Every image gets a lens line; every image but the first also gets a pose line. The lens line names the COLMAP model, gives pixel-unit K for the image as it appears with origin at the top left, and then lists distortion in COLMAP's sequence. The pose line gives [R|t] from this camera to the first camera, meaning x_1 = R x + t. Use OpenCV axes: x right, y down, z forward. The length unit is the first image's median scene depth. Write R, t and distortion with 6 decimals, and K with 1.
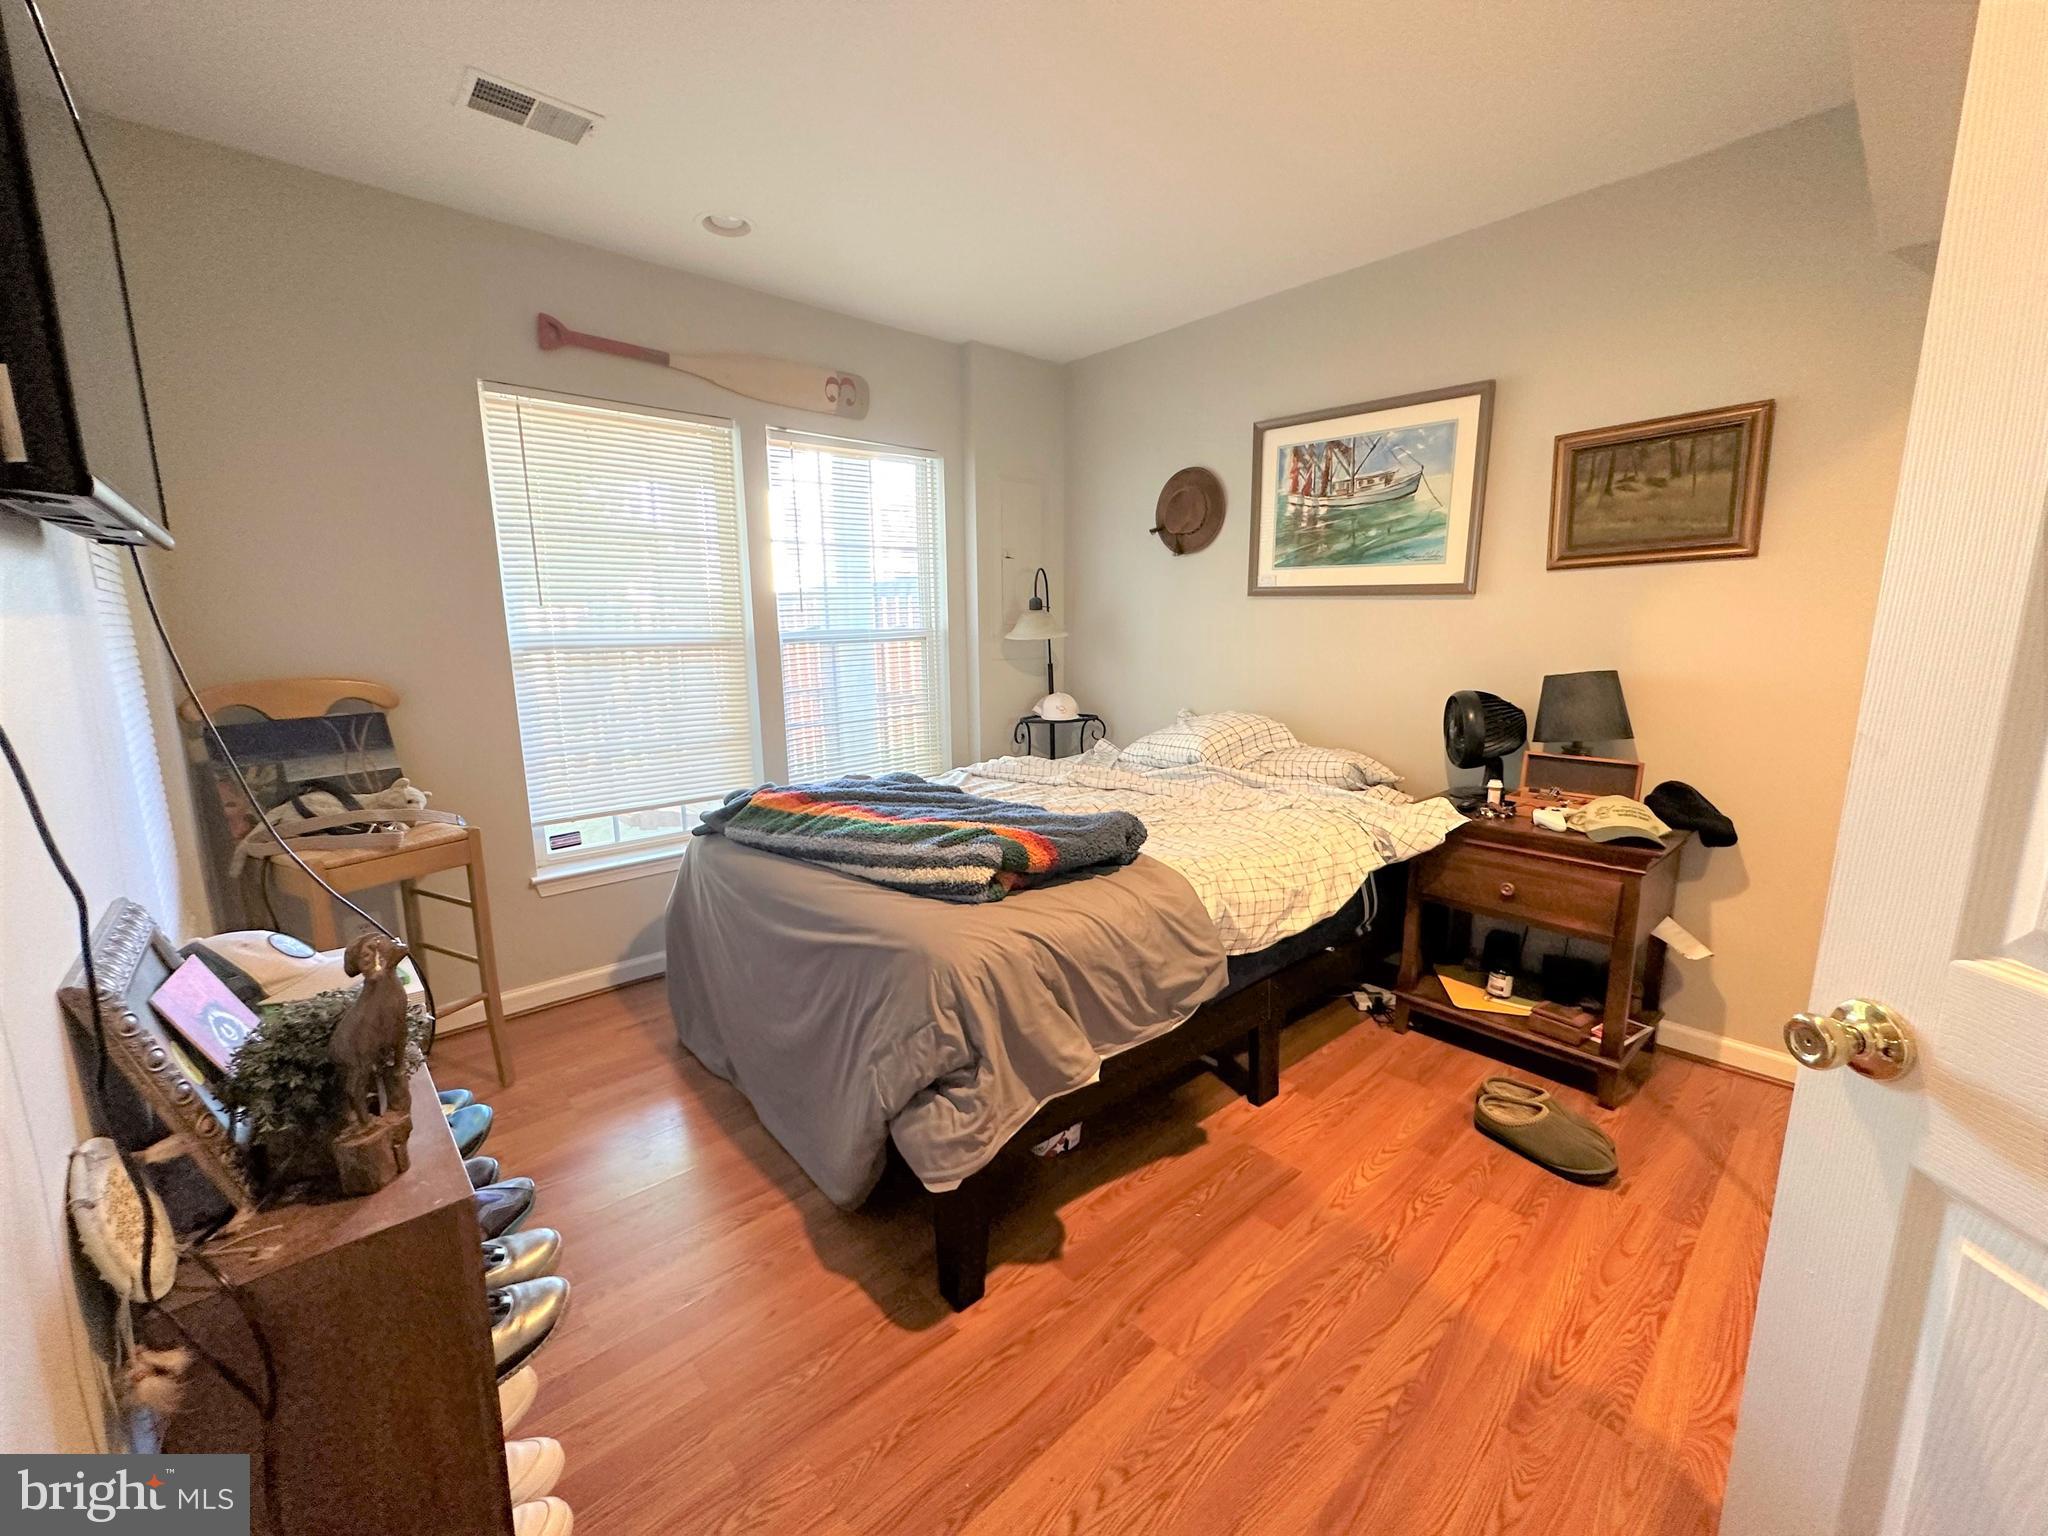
lens RADIAL K [[816.8, 0, 1023.3], [0, 816.8, 764.6], [0, 0, 1]] dist [-0.006874, 0.002297]
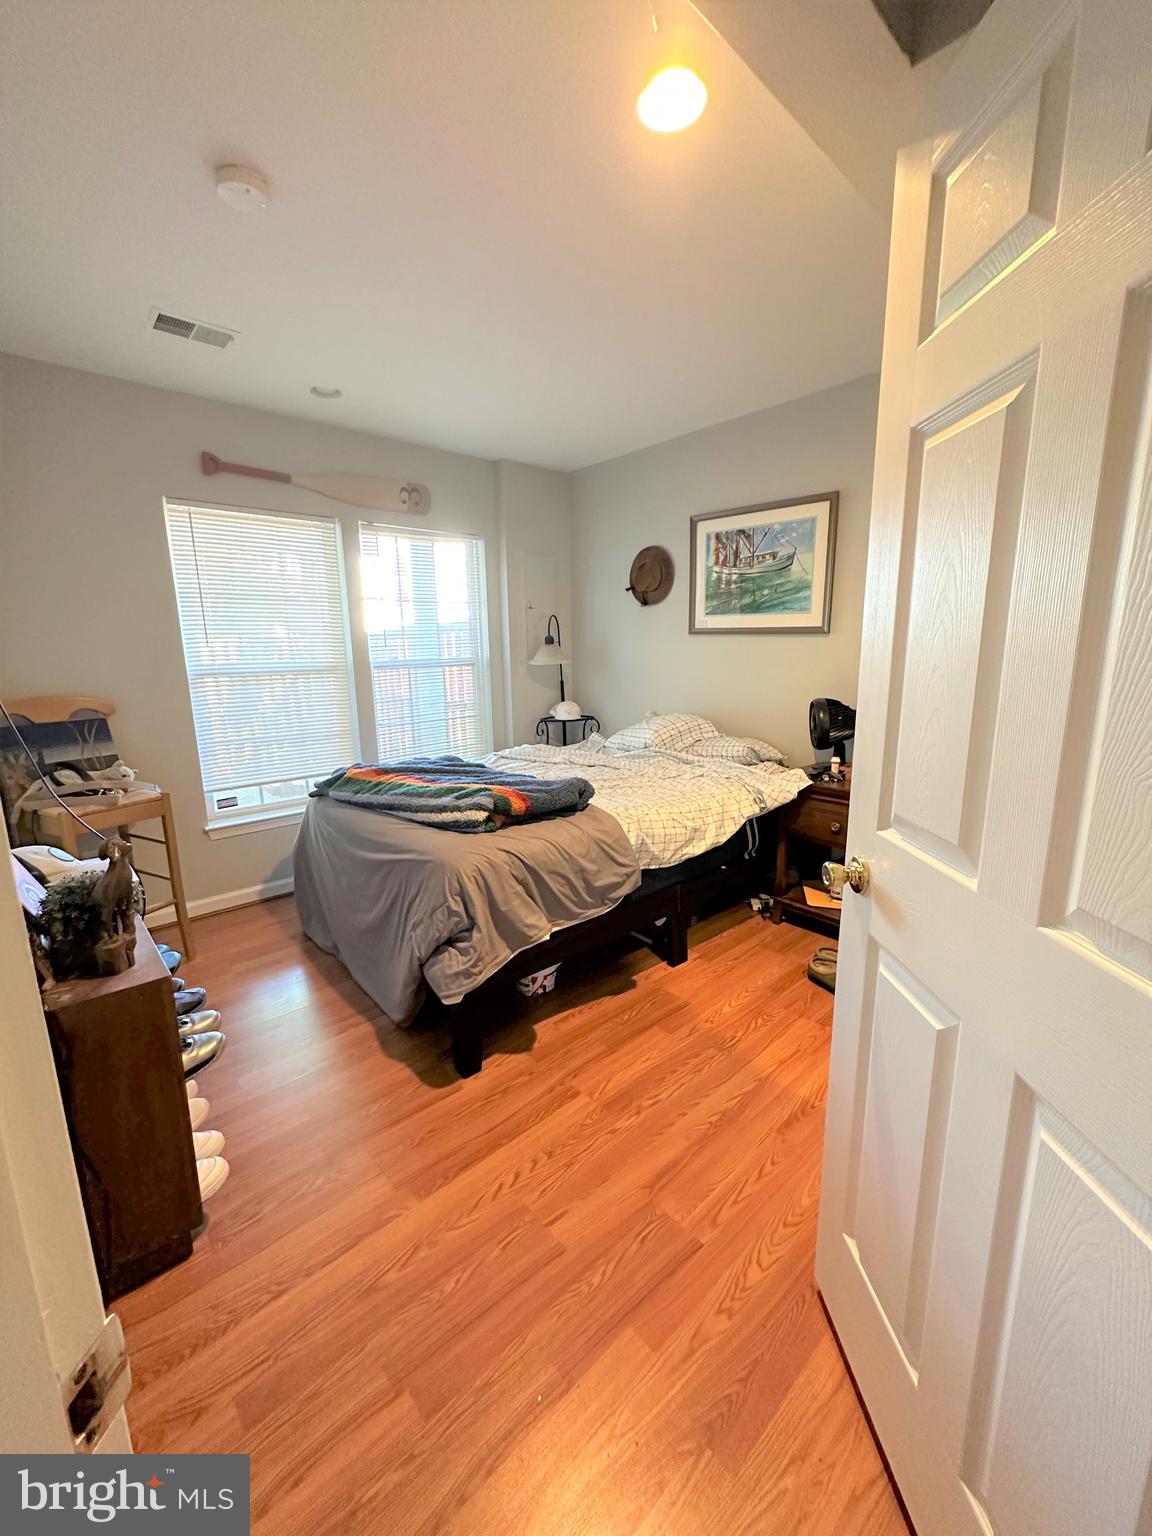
lens RADIAL K [[612.6, 0, 577.8], [0, 612.6, 765.8], [0, 0, 1]] dist [-0.006874, 0.002297]
pose [[0.999971, -0.007500, 0.000964, 0.107129], [0.007479, 0.999774, 0.019886, 0.010209], [-0.001113, -0.019878, 0.999802, -0.160294]]
